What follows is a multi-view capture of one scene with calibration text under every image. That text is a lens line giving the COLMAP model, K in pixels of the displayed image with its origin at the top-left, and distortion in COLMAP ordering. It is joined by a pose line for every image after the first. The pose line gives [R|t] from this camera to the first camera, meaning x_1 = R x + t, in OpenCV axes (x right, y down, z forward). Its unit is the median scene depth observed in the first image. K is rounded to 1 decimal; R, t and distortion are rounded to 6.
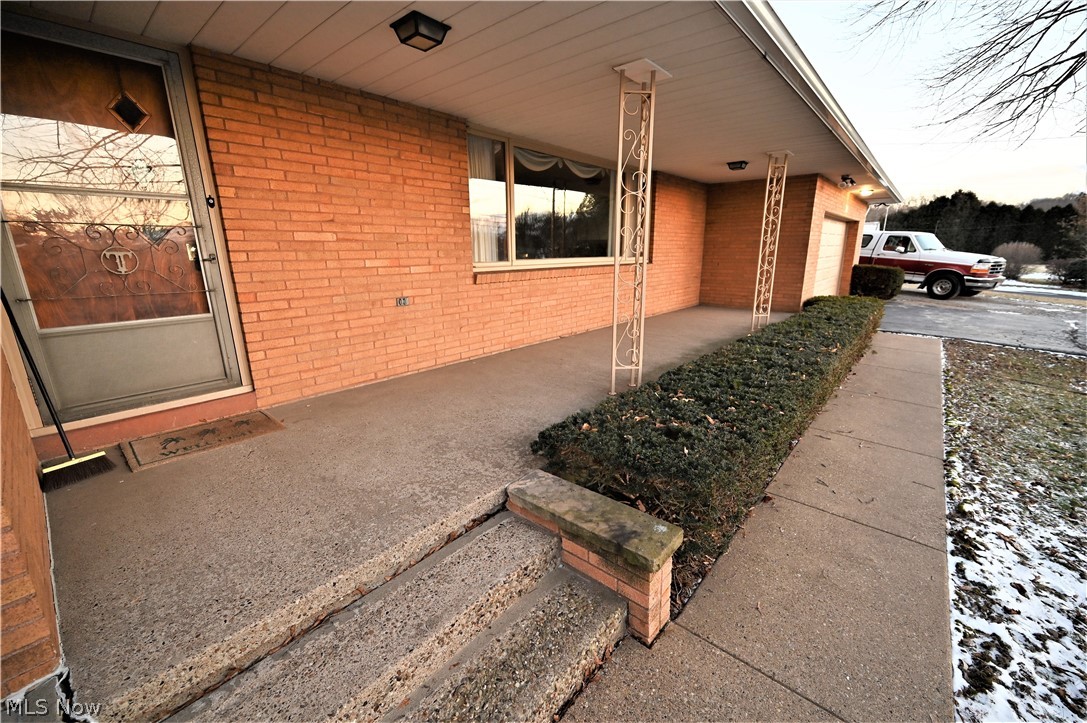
lens RADIAL K [[432.5, 0, 546.5], [0, 432.5, 359.3], [0, 0, 1]] dist [0.000672, 0.000121]
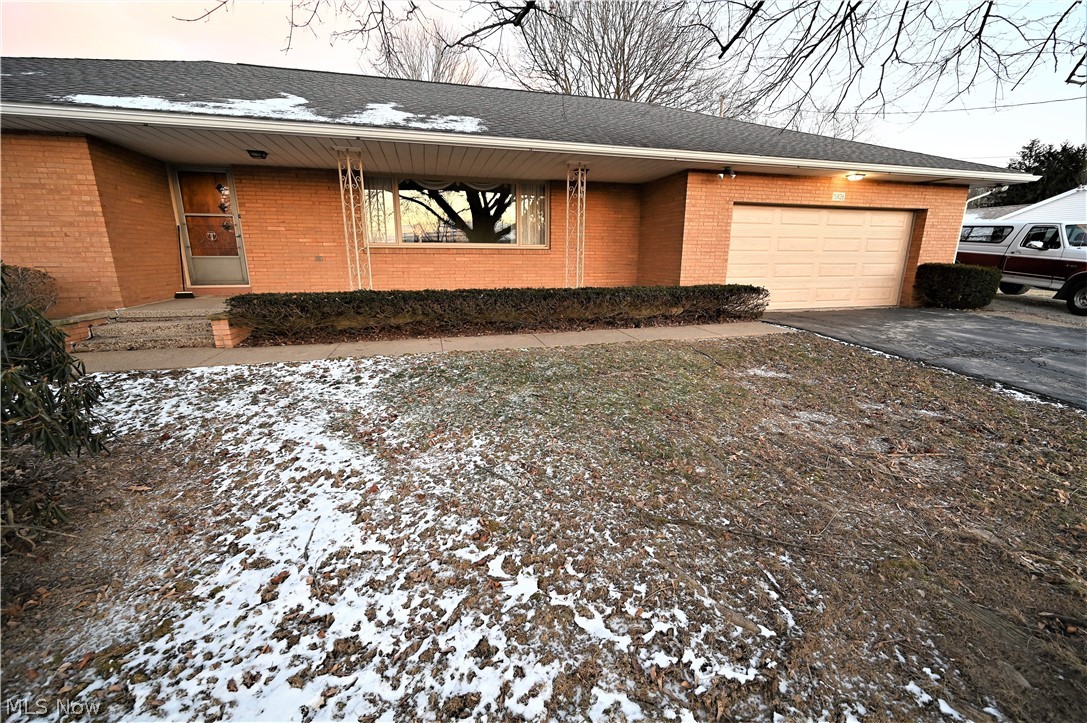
lens RADIAL K [[432.5, 0, 542.9], [0, 432.5, 367.7], [0, 0, 1]] dist [0.000672, 0.000121]
pose [[0.822343, 0.153826, -0.547804, 0.616319], [-0.150939, 0.987245, 0.050639, 0.042281], [0.548607, 0.041043, 0.835073, -0.059532]]
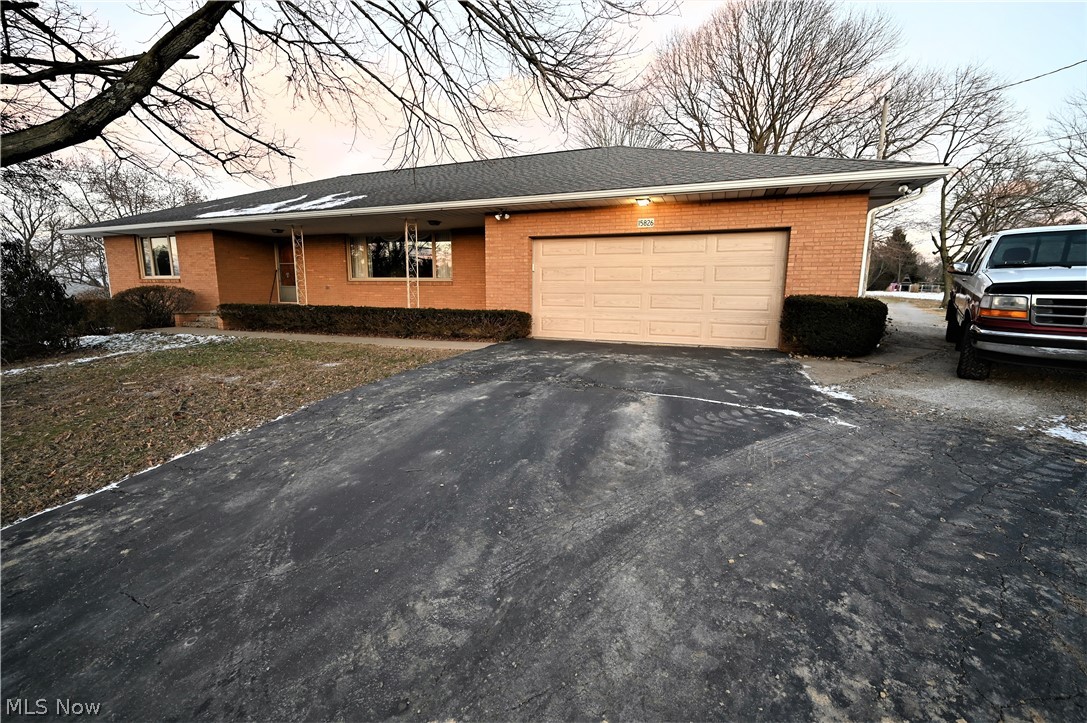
lens RADIAL K [[432.5, 0, 554.0], [0, 432.5, 358.6], [0, 0, 1]] dist [0.000672, 0.000121]
pose [[0.342473, 0.150401, -0.927411, 1.215946], [-0.248773, 0.966388, 0.064855, -0.087302], [0.905993, 0.208504, 0.368377, 0.492190]]
